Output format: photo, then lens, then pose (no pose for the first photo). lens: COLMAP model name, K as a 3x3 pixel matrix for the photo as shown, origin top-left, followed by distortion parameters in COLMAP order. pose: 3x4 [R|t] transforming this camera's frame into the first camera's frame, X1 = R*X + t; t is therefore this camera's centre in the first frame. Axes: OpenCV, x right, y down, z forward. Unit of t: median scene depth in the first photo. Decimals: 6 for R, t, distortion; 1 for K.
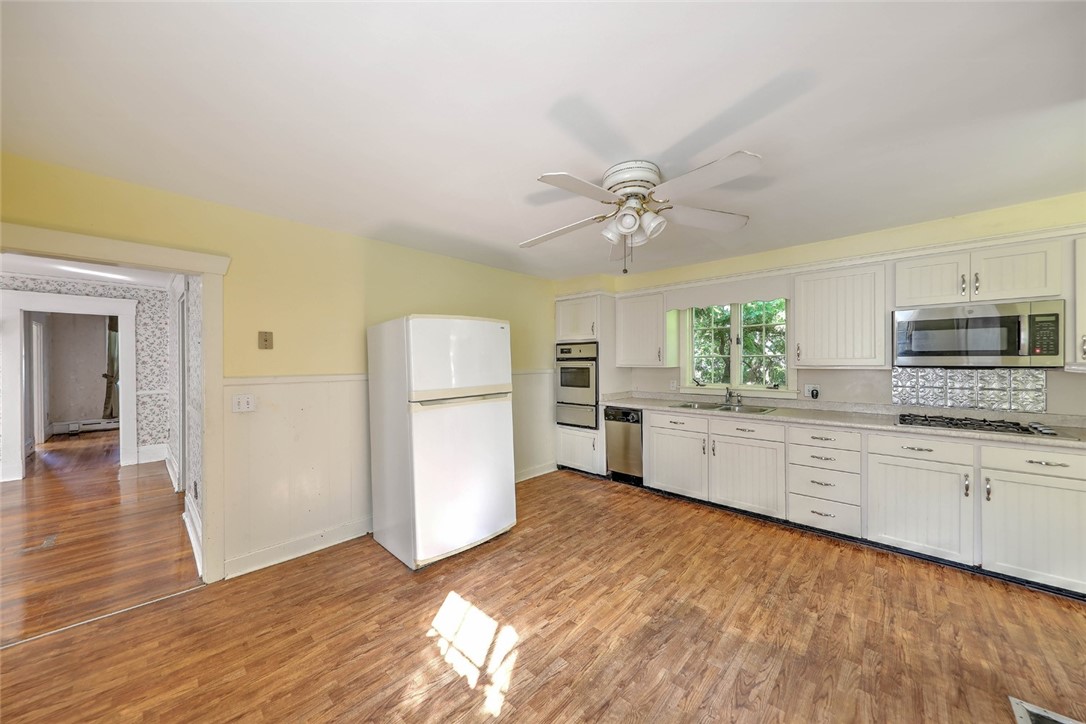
lens RADIAL K [[371.3, 0, 543.0], [0, 371.3, 362.0], [0, 0, 1]] dist [0.001491, 0.000031]
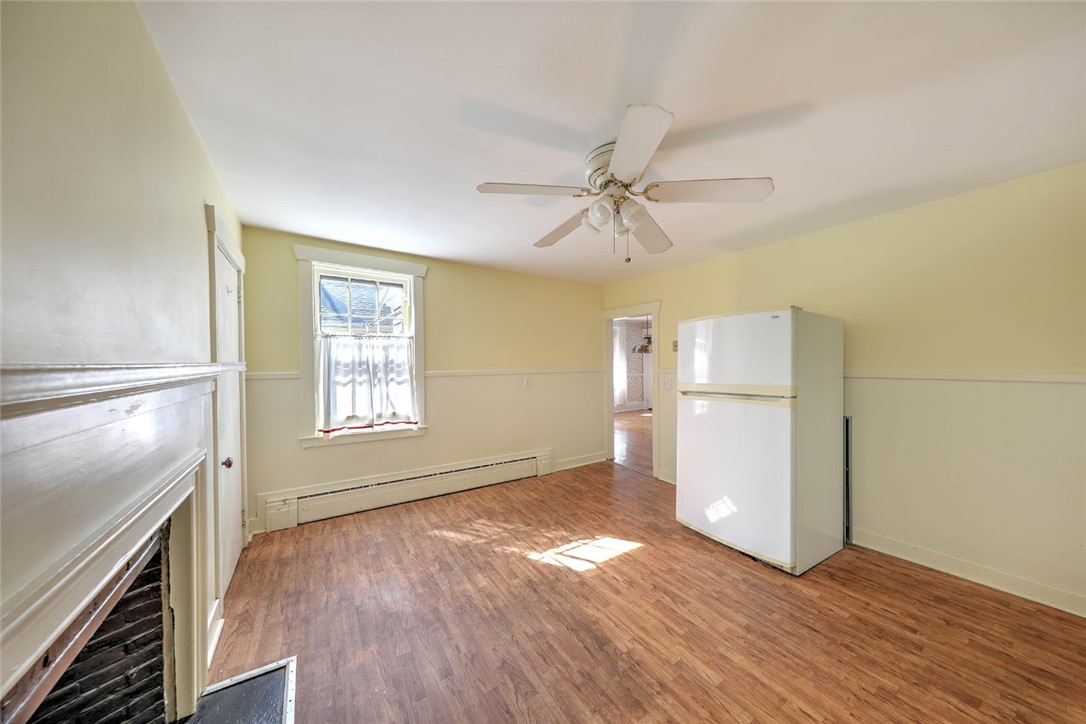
lens RADIAL K [[350.1, 0, 543.0], [0, 350.1, 362.0], [0, 0, 1]] dist [0.000060, -0.000028]
pose [[-0.223015, 0.005190, -0.974801, 0.962674], [0.005118, 0.999978, 0.004153, 0.002047], [0.974802, -0.004063, -0.223037, 0.850790]]
